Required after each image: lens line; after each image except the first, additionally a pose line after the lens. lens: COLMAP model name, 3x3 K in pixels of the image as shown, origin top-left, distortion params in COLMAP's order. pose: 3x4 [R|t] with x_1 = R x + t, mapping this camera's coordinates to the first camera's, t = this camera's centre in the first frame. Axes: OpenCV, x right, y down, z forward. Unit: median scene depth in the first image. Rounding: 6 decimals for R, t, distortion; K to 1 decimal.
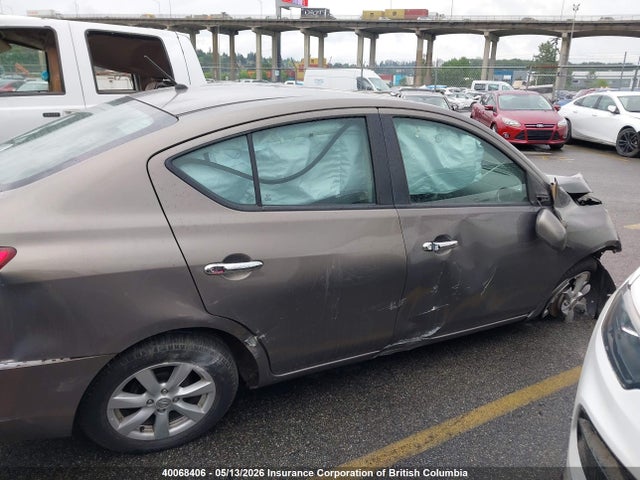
lens RADIAL K [[507.5, 0, 316.9], [0, 507.5, 240.8], [0, 0, 1]] dist [0.021019, -0.012849]
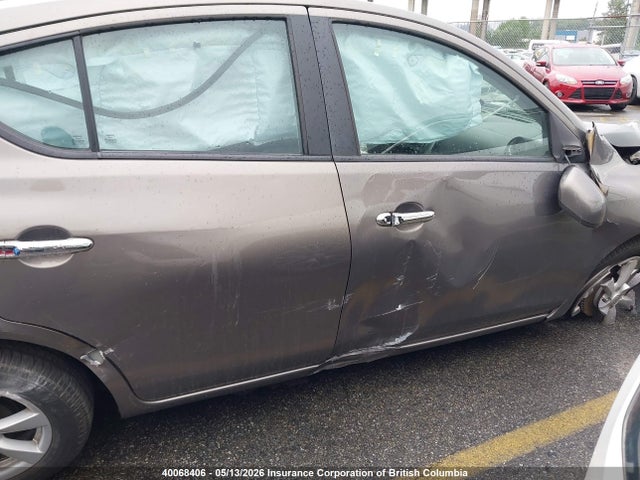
lens RADIAL K [[507.5, 0, 316.9], [0, 507.5, 240.8], [0, 0, 1]] dist [0.021019, -0.012849]
pose [[0.995633, 0.020206, -0.091139, 0.176292], [-0.014724, 0.998064, 0.060431, 0.000493], [0.092184, -0.058826, 0.994003, 0.295809]]
